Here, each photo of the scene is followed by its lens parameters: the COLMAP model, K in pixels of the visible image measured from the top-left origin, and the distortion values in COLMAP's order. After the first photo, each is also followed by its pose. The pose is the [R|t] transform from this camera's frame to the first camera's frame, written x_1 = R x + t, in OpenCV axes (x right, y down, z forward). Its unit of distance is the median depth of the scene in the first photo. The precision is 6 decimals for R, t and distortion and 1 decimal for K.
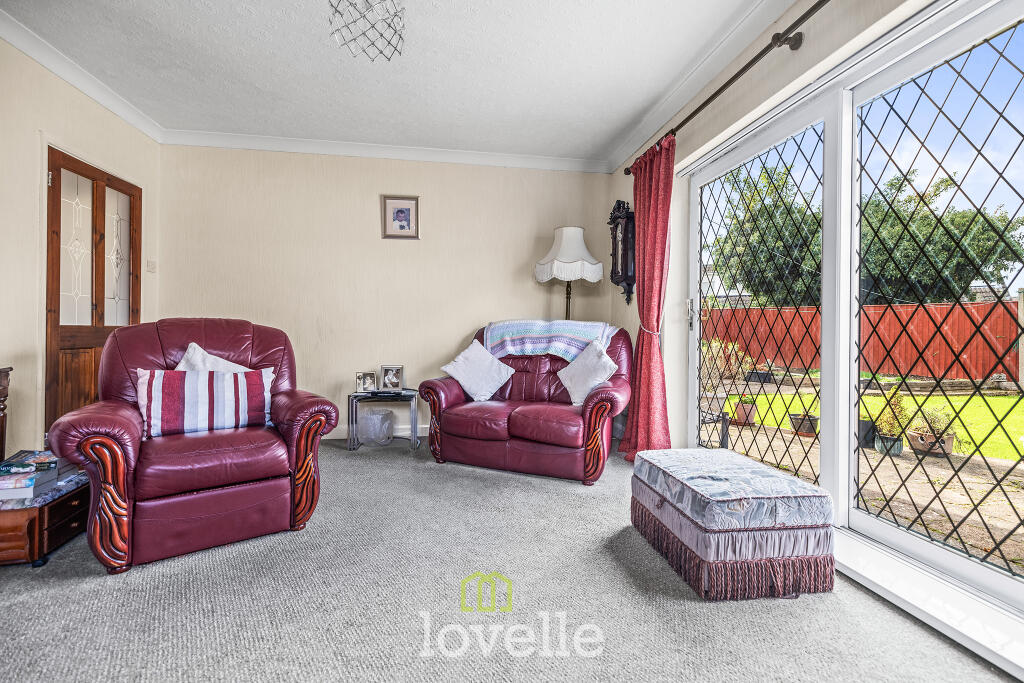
lens RADIAL K [[443.0, 0, 512.2], [0, 443.0, 326.0], [0, 0, 1]] dist [-0.000862, 0.000073]
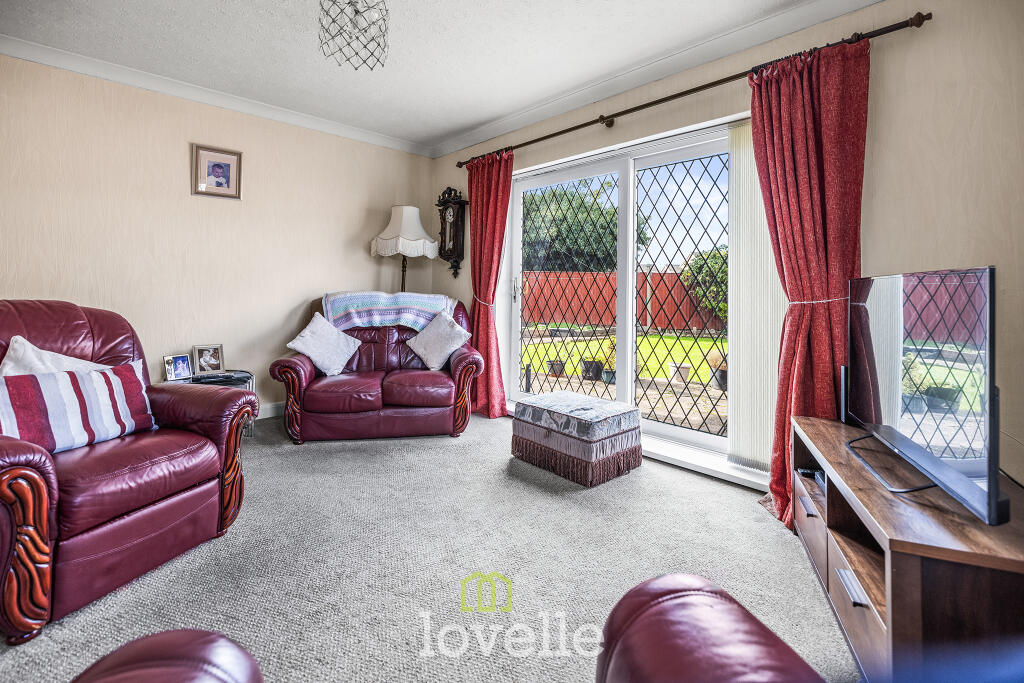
lens RADIAL K [[463.0, 0, 514.8], [0, 463.0, 272.9], [0, 0, 1]] dist [-0.001415, -0.000102]
pose [[0.821826, 0.021720, 0.569324, -0.357093], [-0.012639, 0.999722, -0.019896, -0.048246], [-0.569598, 0.009156, 0.821872, -0.094169]]
